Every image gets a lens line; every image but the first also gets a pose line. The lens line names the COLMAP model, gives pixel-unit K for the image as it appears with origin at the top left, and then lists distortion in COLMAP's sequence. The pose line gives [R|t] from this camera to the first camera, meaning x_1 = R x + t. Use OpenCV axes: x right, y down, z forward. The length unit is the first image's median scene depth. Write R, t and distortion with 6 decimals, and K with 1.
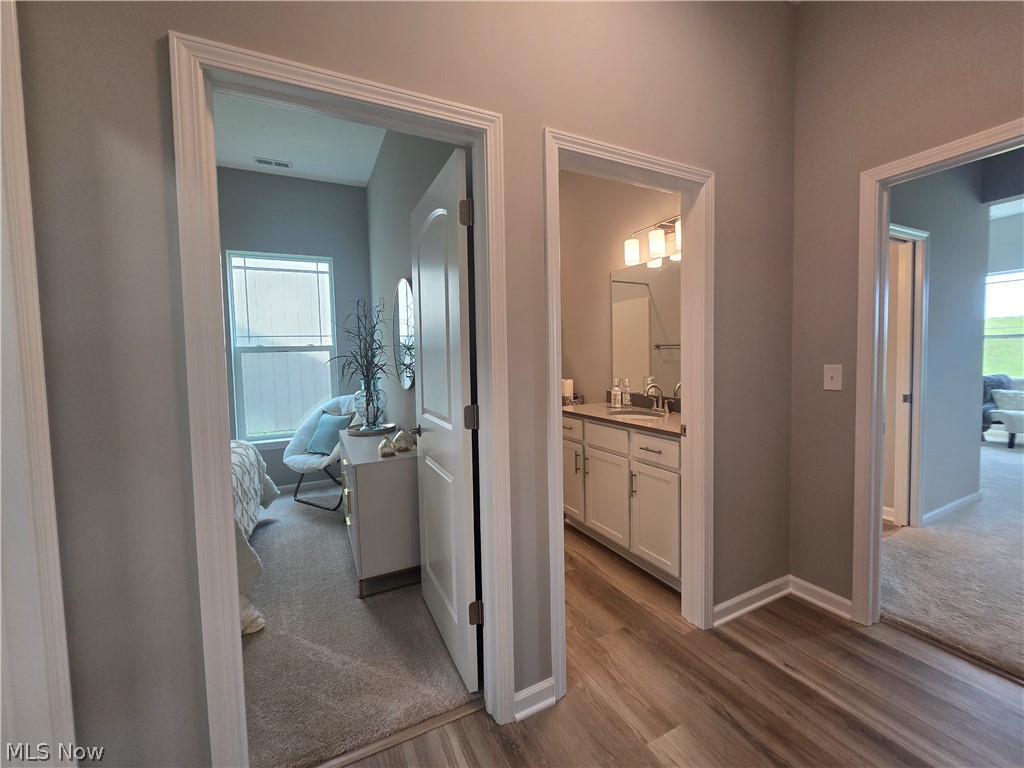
lens RADIAL K [[420.0, 0, 514.8], [0, 420.0, 377.0], [0, 0, 1]] dist [-0.002557, -0.000898]
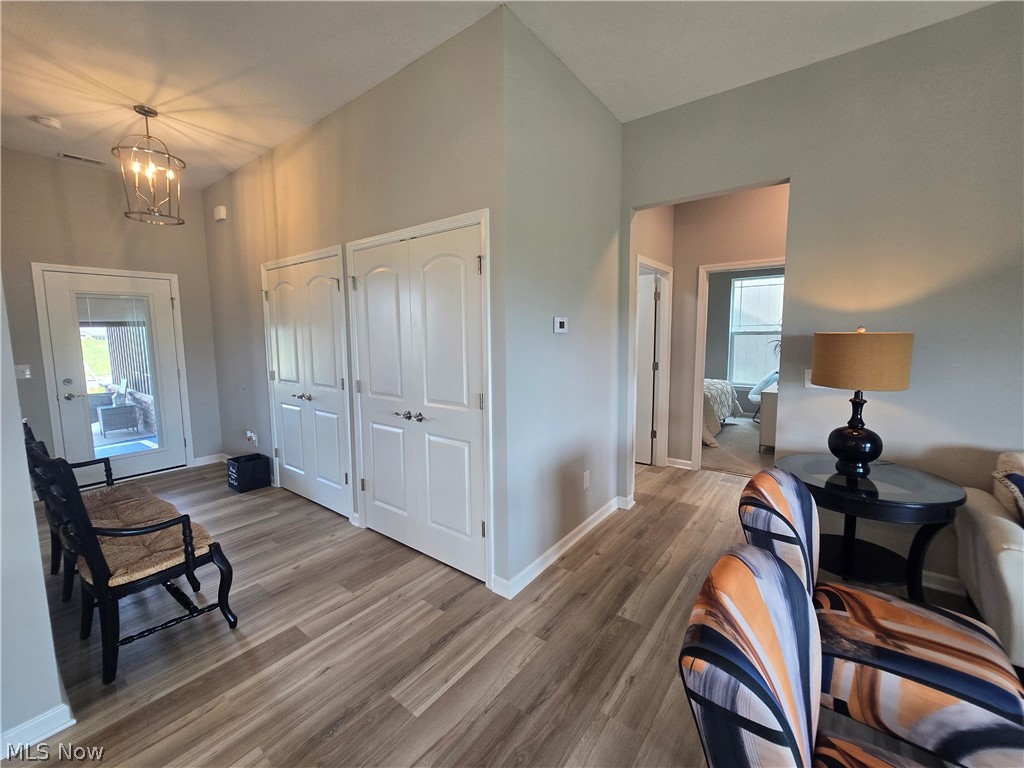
lens RADIAL K [[423.8, 0, 513.7], [0, 423.8, 378.4], [0, 0, 1]] dist [-0.001034, -0.000163]
pose [[0.432611, 0.114853, -0.894235, 0.617297], [-0.046685, 0.993376, 0.105001, -0.020710], [0.900371, -0.003677, 0.435108, -0.680214]]
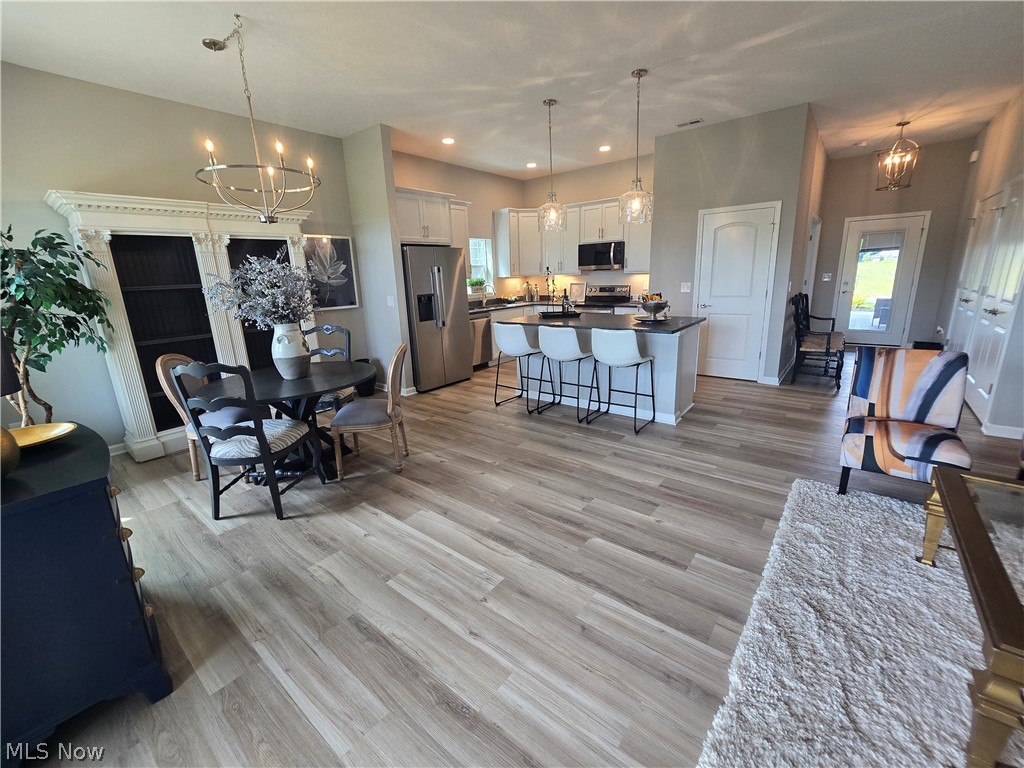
lens RADIAL K [[416.9, 0, 515.1], [0, 416.9, 378.6], [0, 0, 1]] dist [-0.006969, -0.000338]
pose [[-0.909214, 0.155668, -0.386131, 1.380962], [0.035991, 0.953384, 0.299605, -0.058740], [0.414770, 0.258508, -0.872433, -0.070879]]
